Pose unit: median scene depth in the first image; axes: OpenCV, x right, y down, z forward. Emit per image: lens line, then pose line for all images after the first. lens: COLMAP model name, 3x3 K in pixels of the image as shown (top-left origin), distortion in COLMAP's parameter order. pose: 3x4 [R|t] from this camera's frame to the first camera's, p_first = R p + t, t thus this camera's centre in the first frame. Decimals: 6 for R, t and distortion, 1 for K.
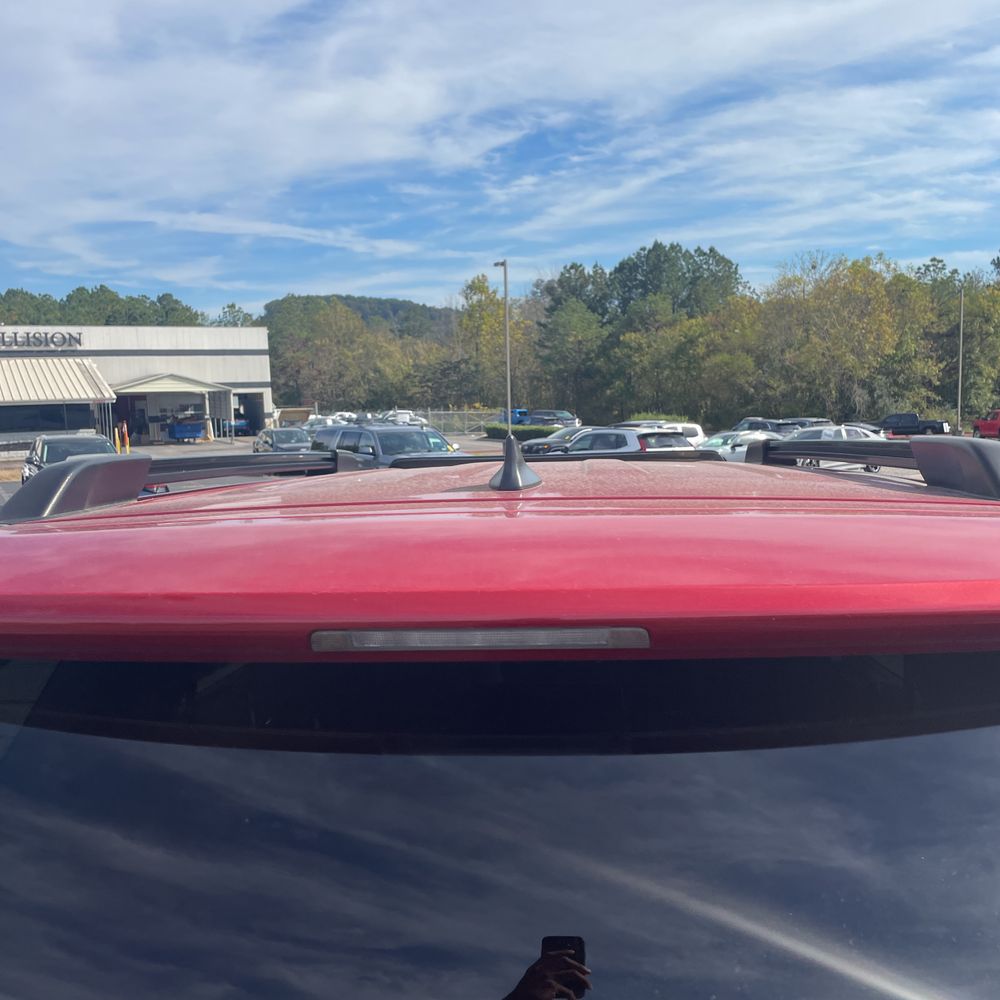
lens RADIAL K [[1015.7, 0, 519.7], [0, 1015.7, 489.7], [0, 0, 1]] dist [0.081323, -0.108268]
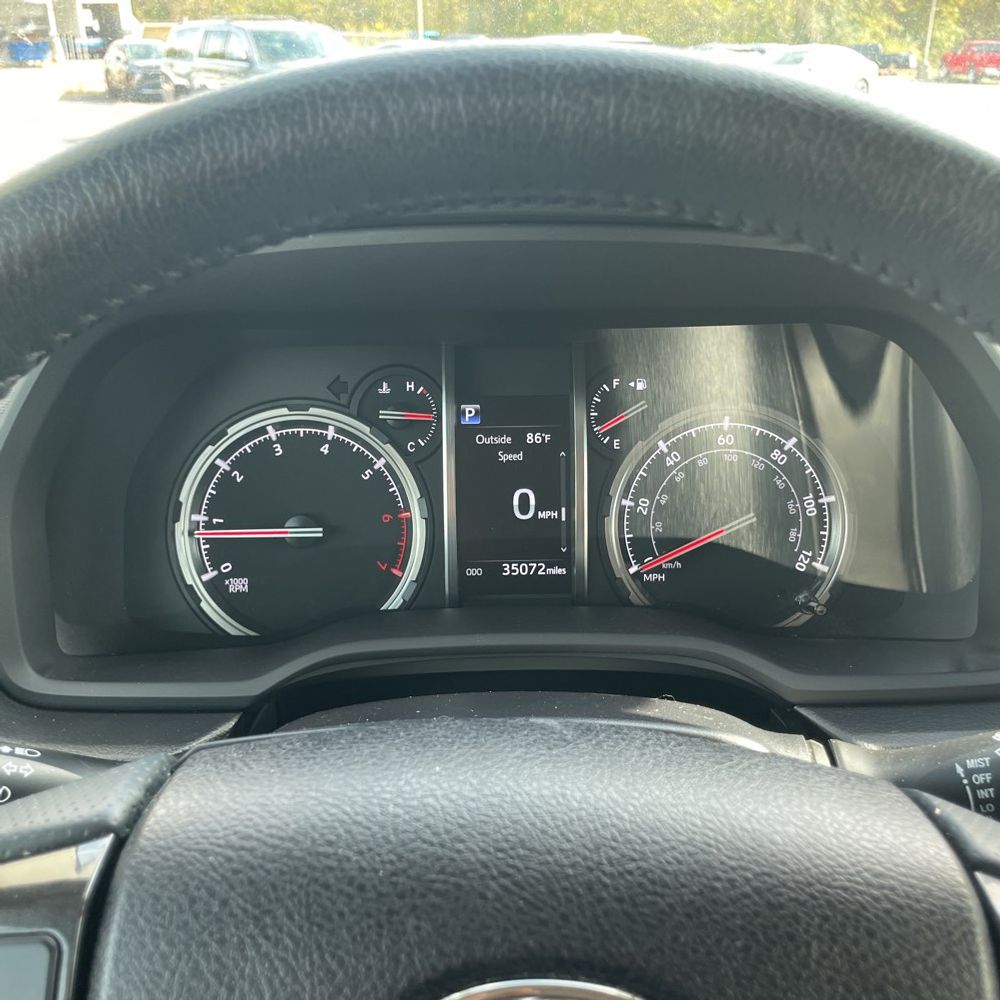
lens RADIAL K [[1019.0, 0, 508.9], [0, 1019.0, 487.9], [0, 0, 1]] dist [0.094637, -0.140345]
pose [[0.996979, -0.014259, 0.076356, -0.015312], [-0.010947, 0.947403, 0.319857, 0.016833], [-0.076901, -0.319726, 0.944384, 0.166456]]
